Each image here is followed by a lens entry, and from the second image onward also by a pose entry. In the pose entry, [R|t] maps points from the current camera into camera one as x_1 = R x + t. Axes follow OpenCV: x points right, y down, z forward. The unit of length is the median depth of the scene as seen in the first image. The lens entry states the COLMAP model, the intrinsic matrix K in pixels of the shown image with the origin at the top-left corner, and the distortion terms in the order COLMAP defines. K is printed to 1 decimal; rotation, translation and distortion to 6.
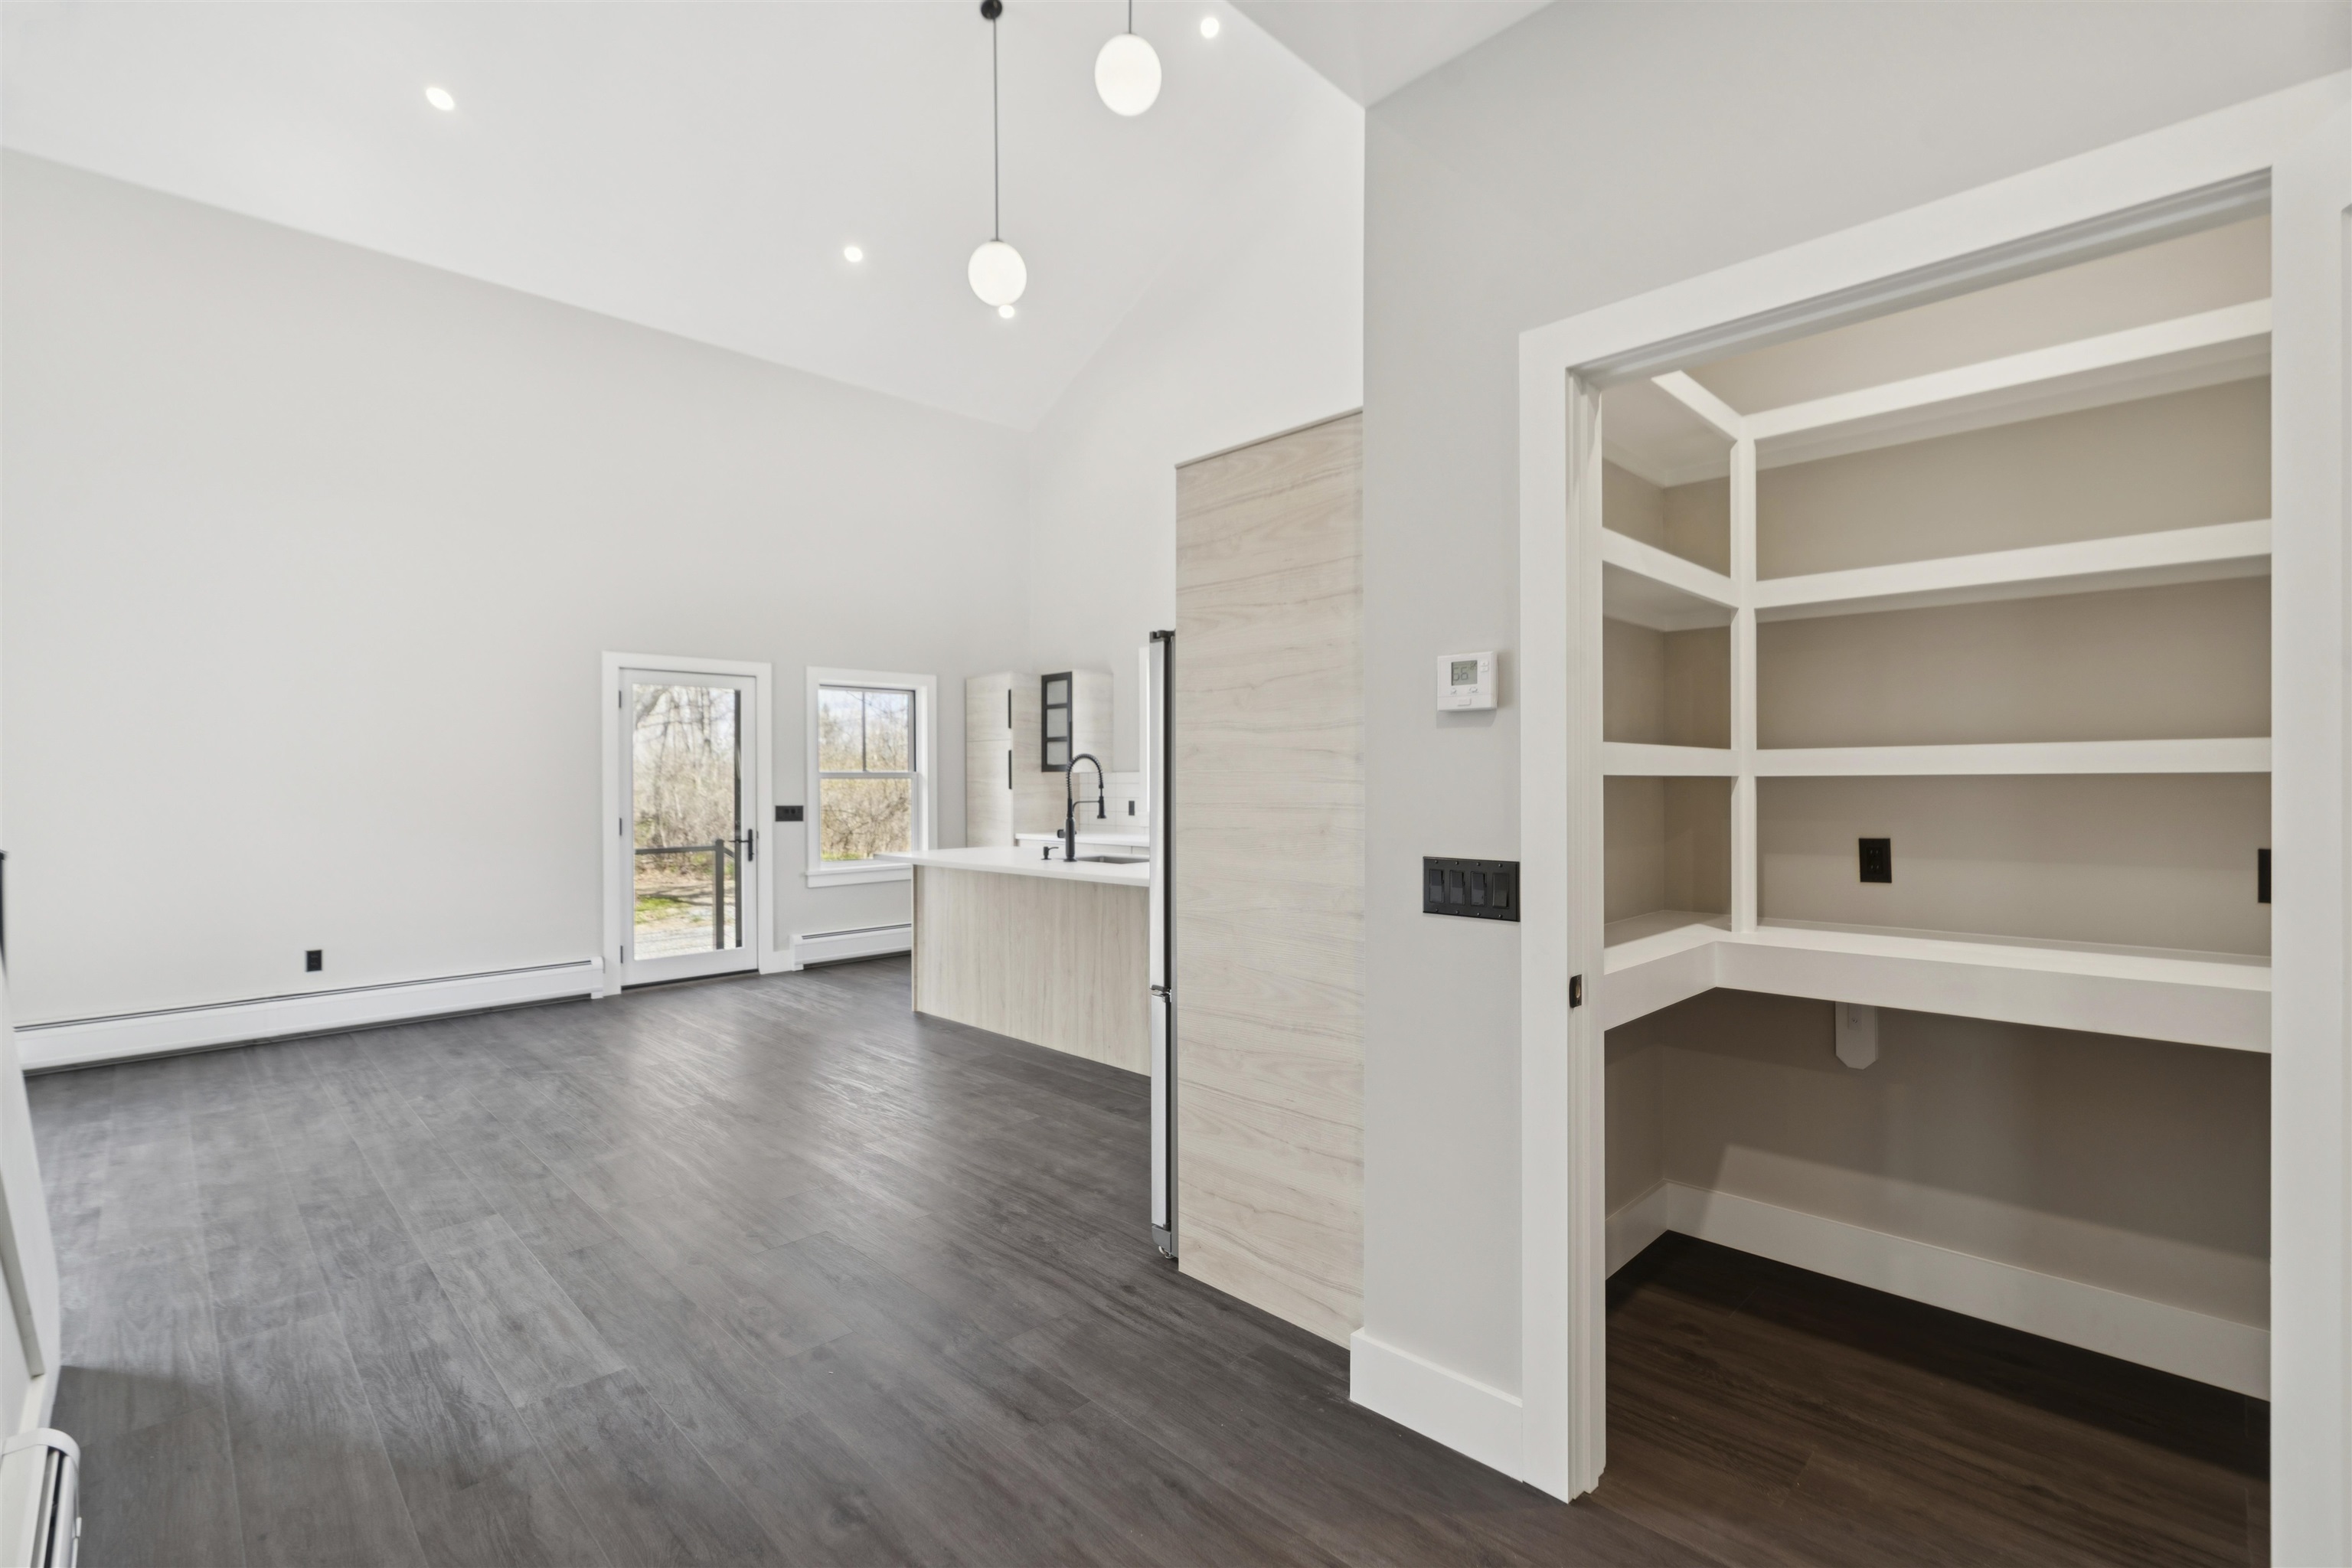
lens RADIAL K [[1055.4, 0, 1178.6], [0, 1055.4, 782.2], [0, 0, 1]] dist [-0.008329, 0.003197]
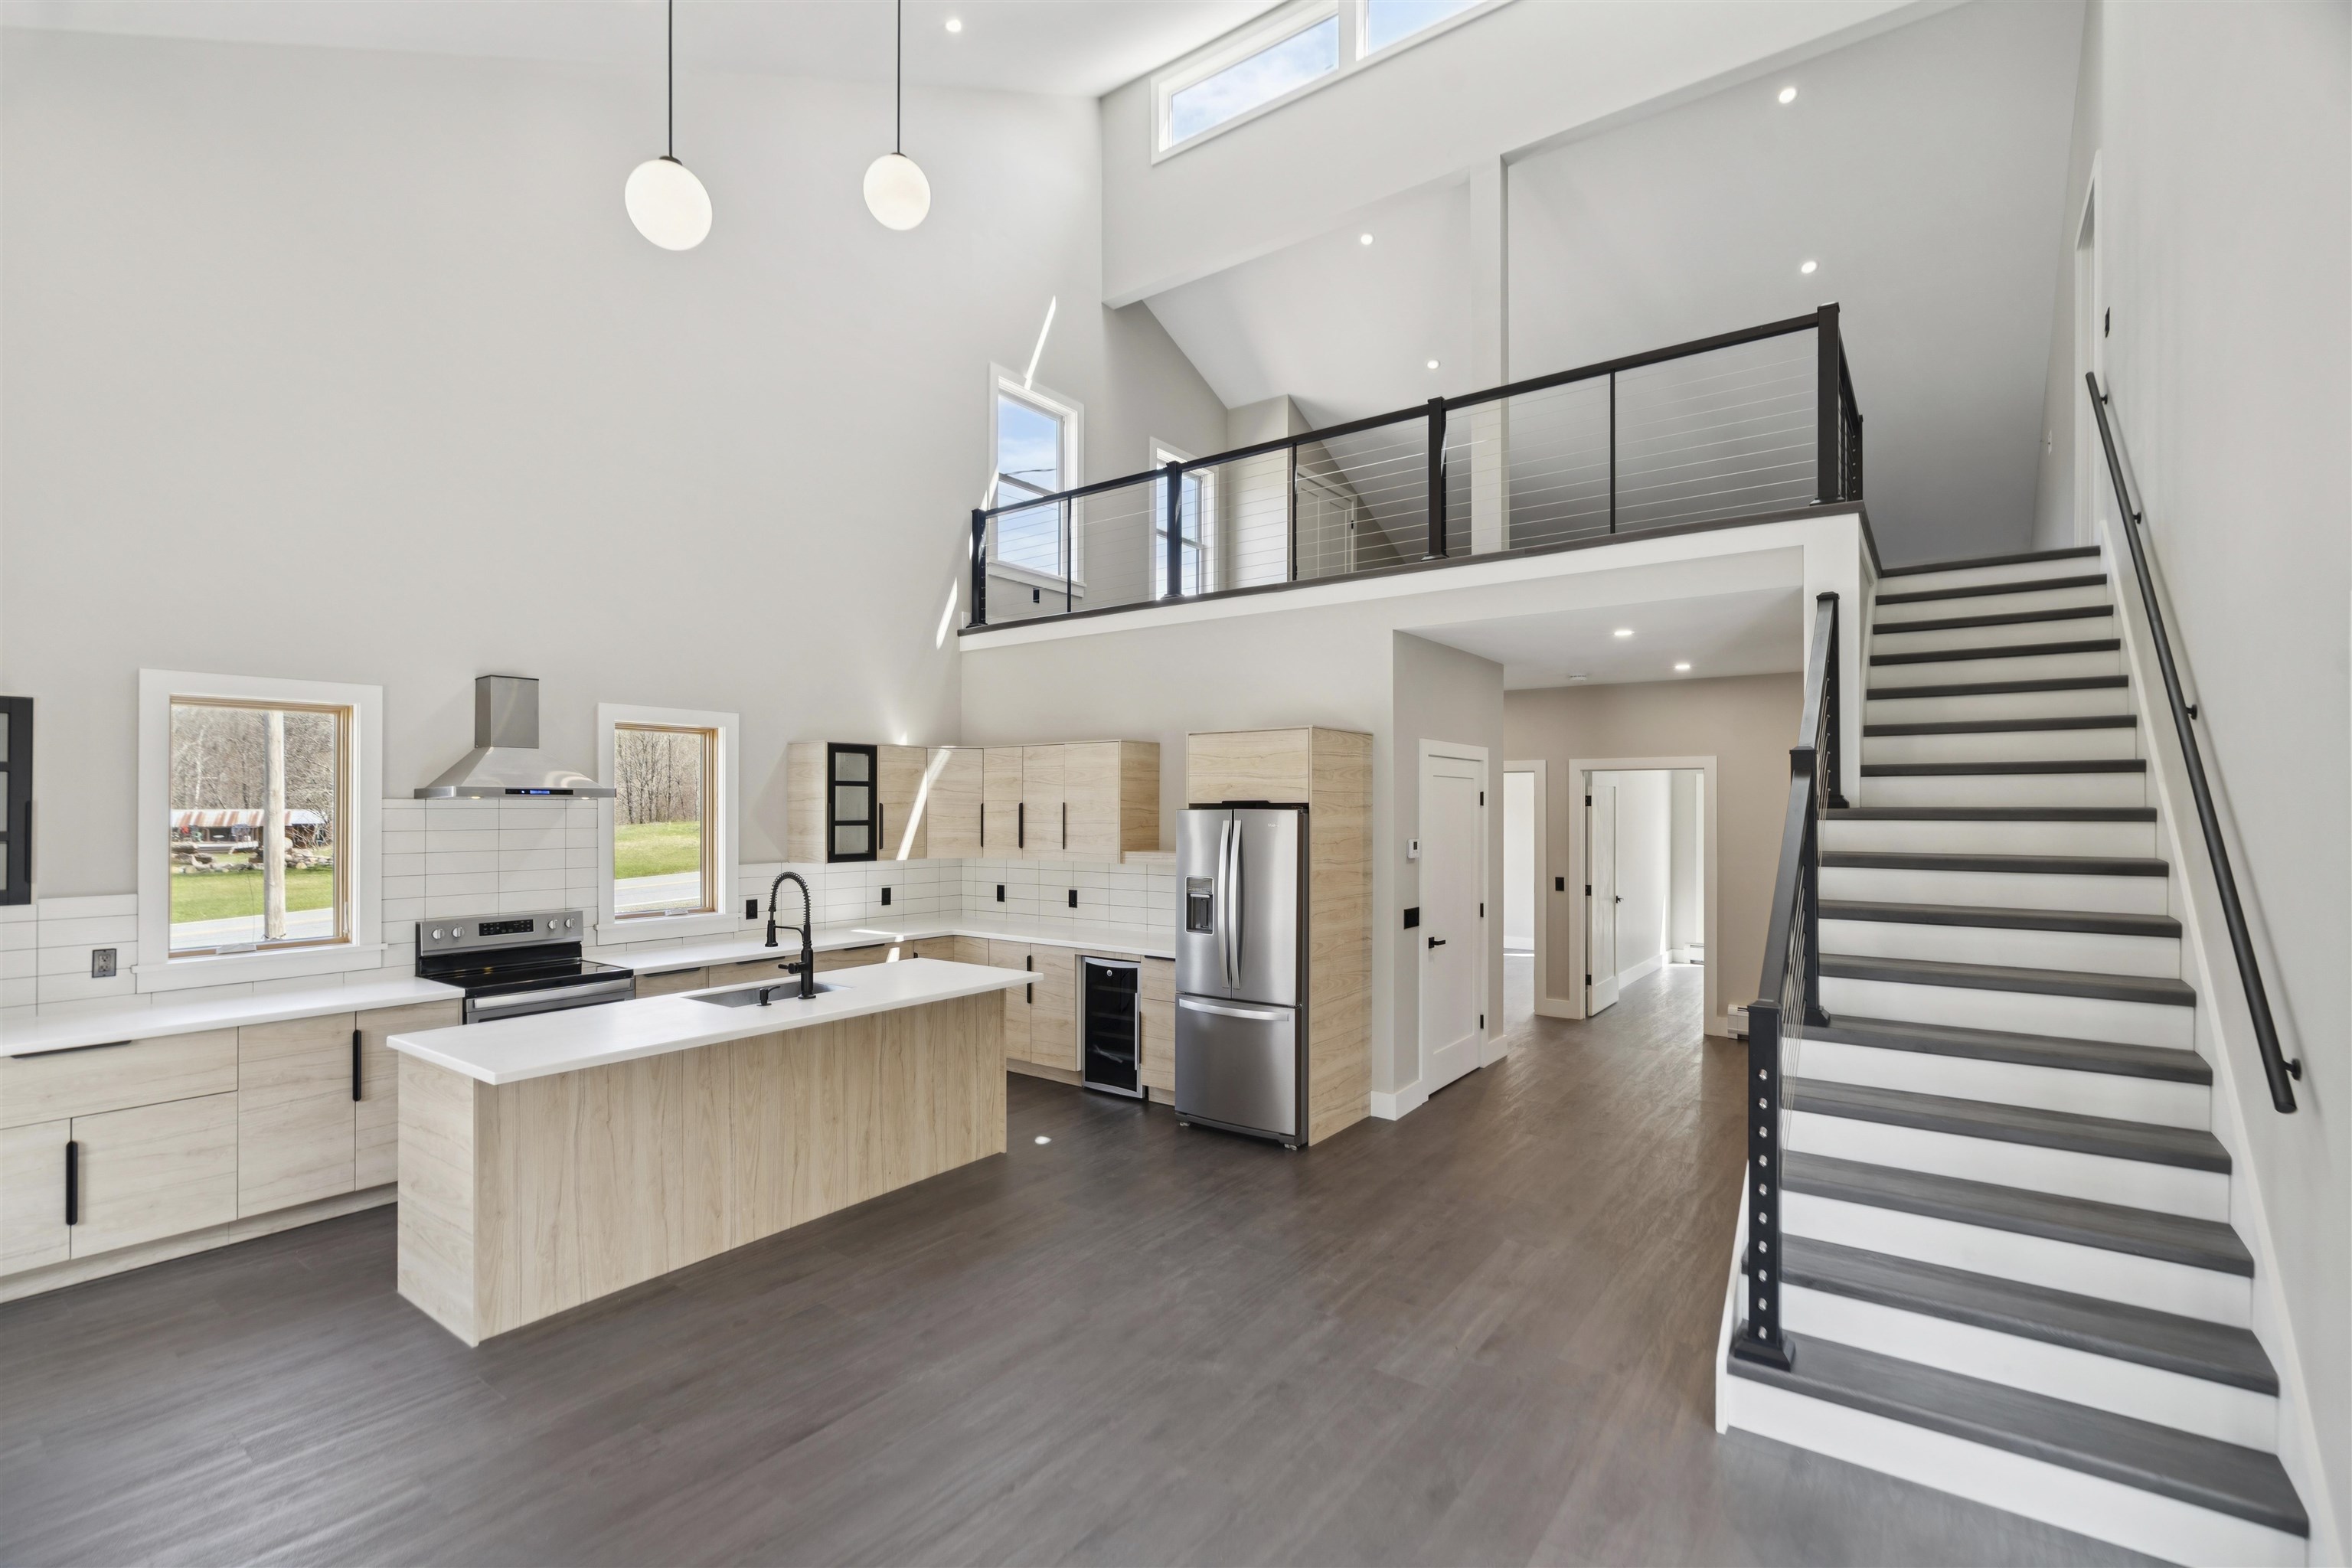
lens RADIAL K [[1055.4, 0, 1190.4], [0, 1055.4, 802.1], [0, 0, 1]] dist [-0.008329, 0.003197]
pose [[-0.167073, 0.007957, 0.985912, -0.791459], [0.002457, 0.999968, -0.007654, -0.061032], [-0.985941, 0.001144, -0.167087, 0.656370]]
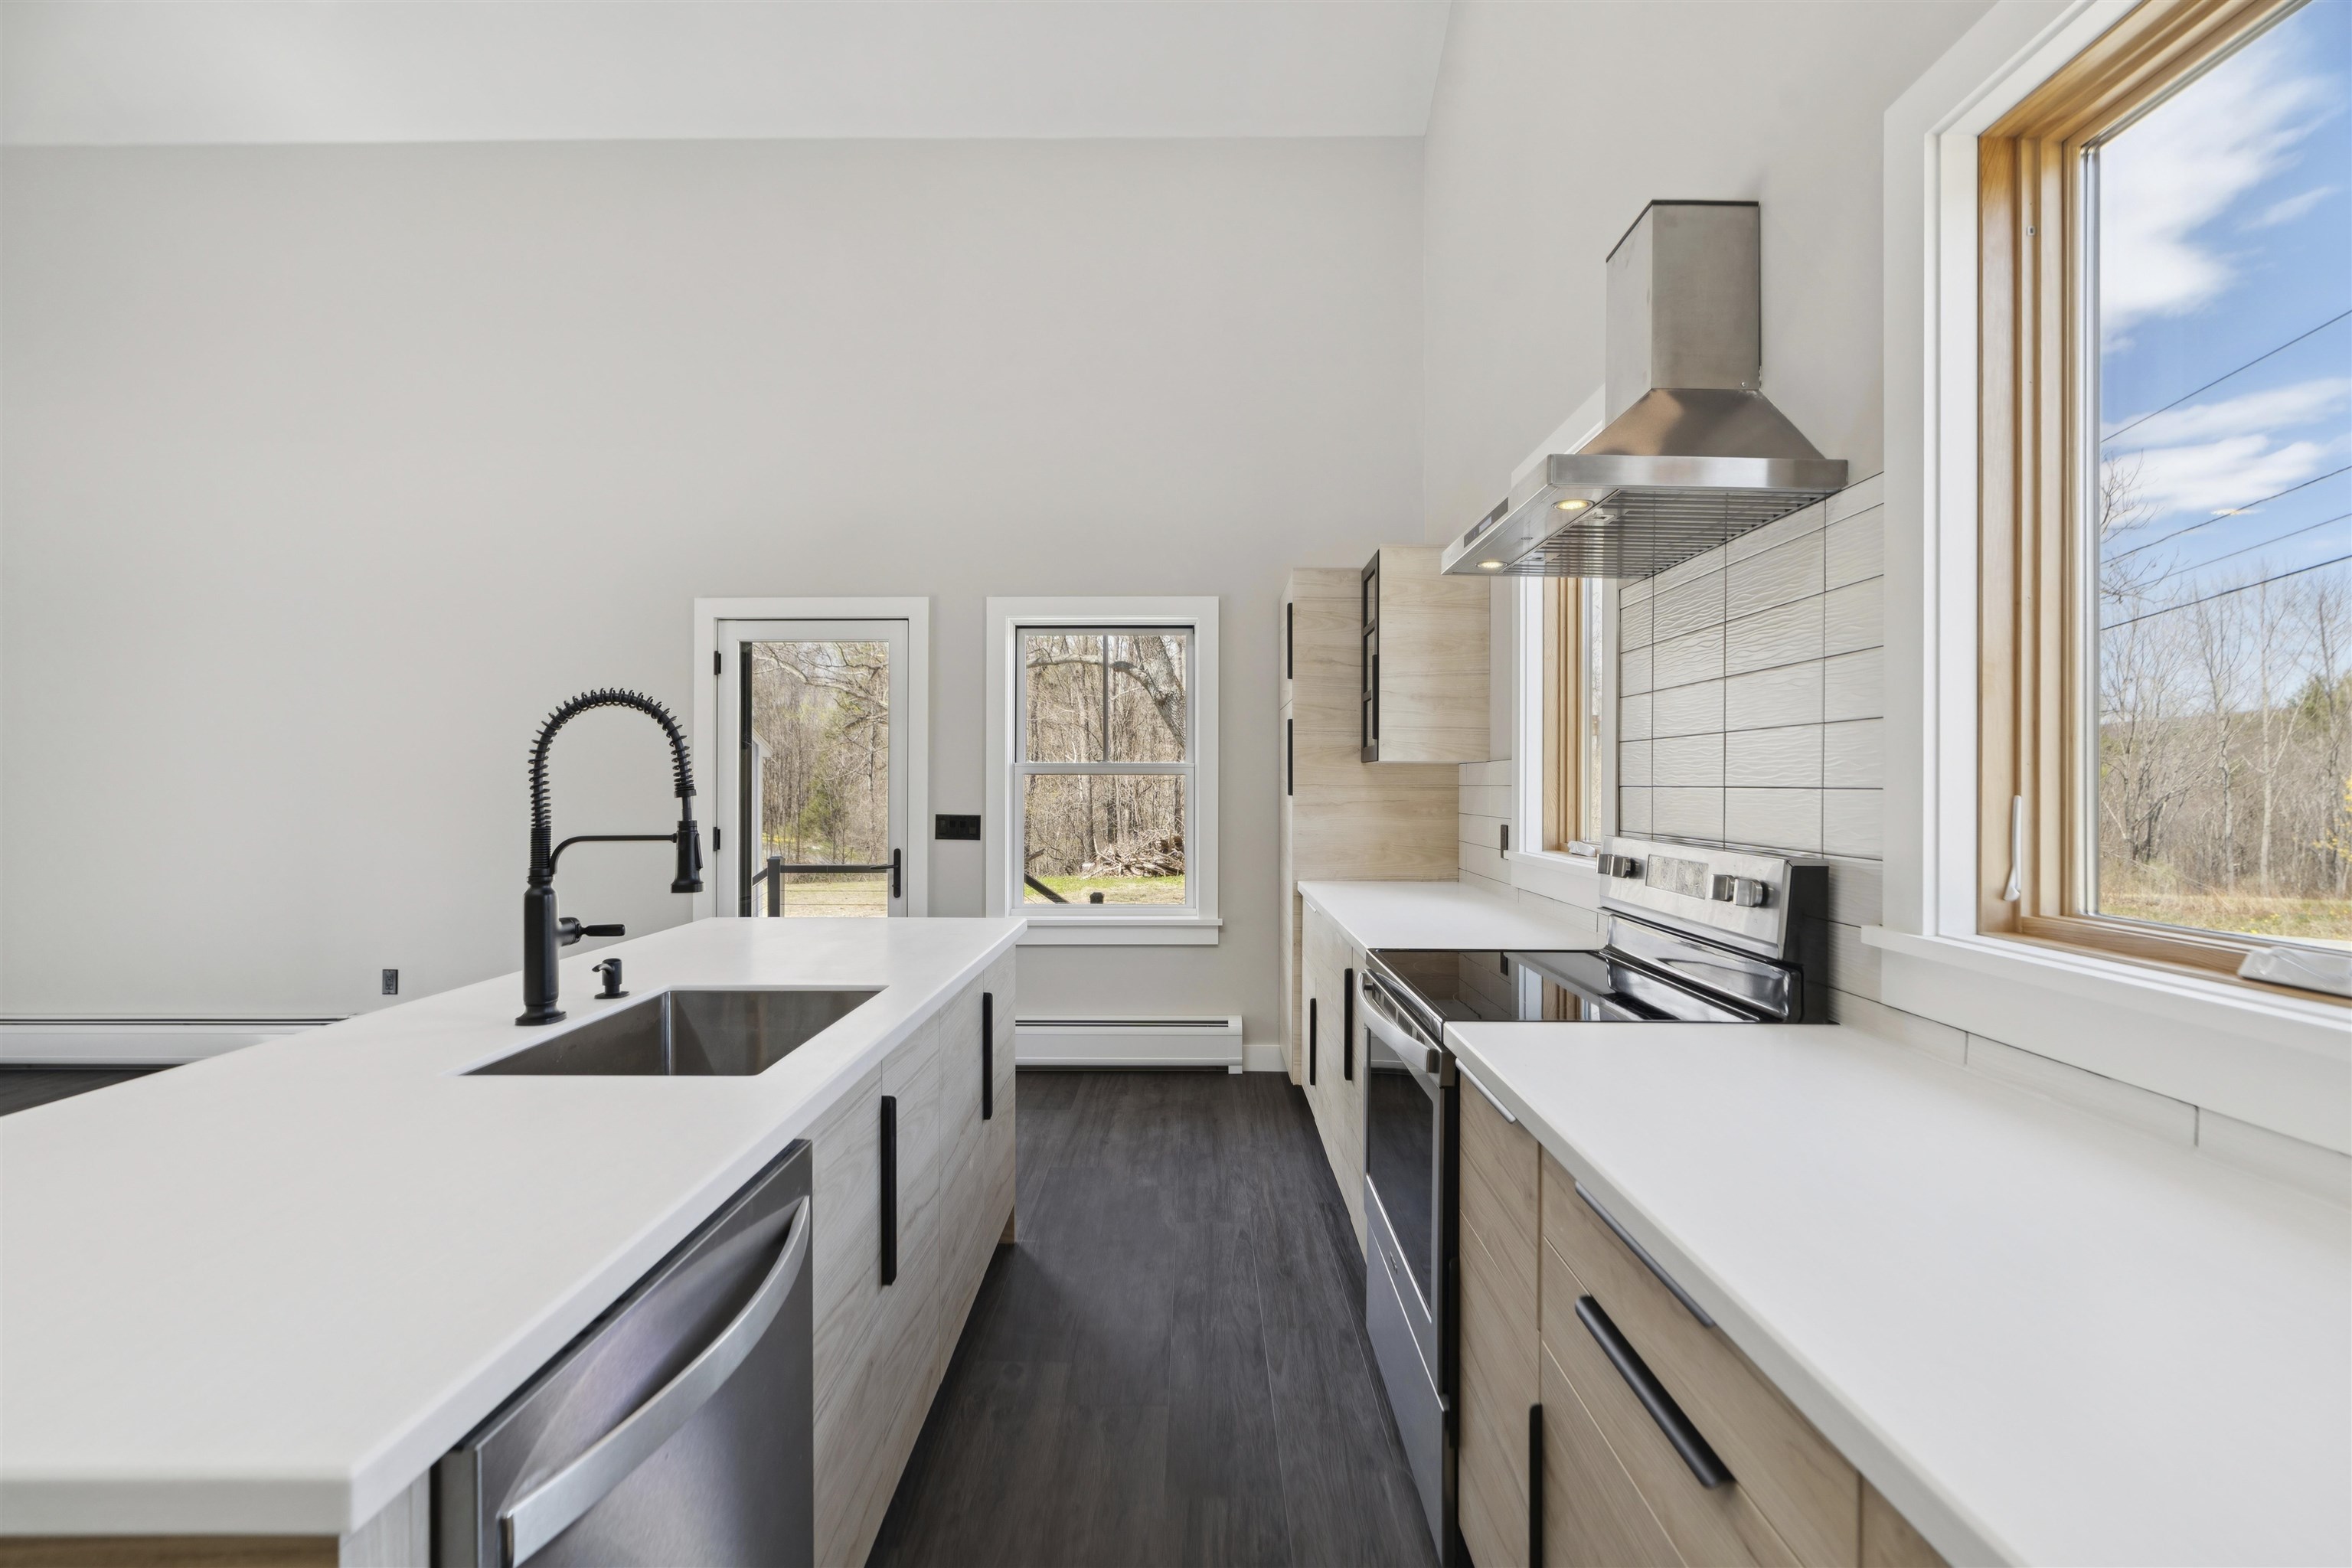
lens RADIAL K [[1055.4, 0, 1182.0], [0, 1055.4, 797.0], [0, 0, 1]] dist [-0.008329, 0.003197]
pose [[0.708354, 0.016061, -0.705675, 0.207763], [-0.006618, 0.999848, 0.016114, -0.000340], [0.705827, -0.006744, 0.708352, 0.715794]]
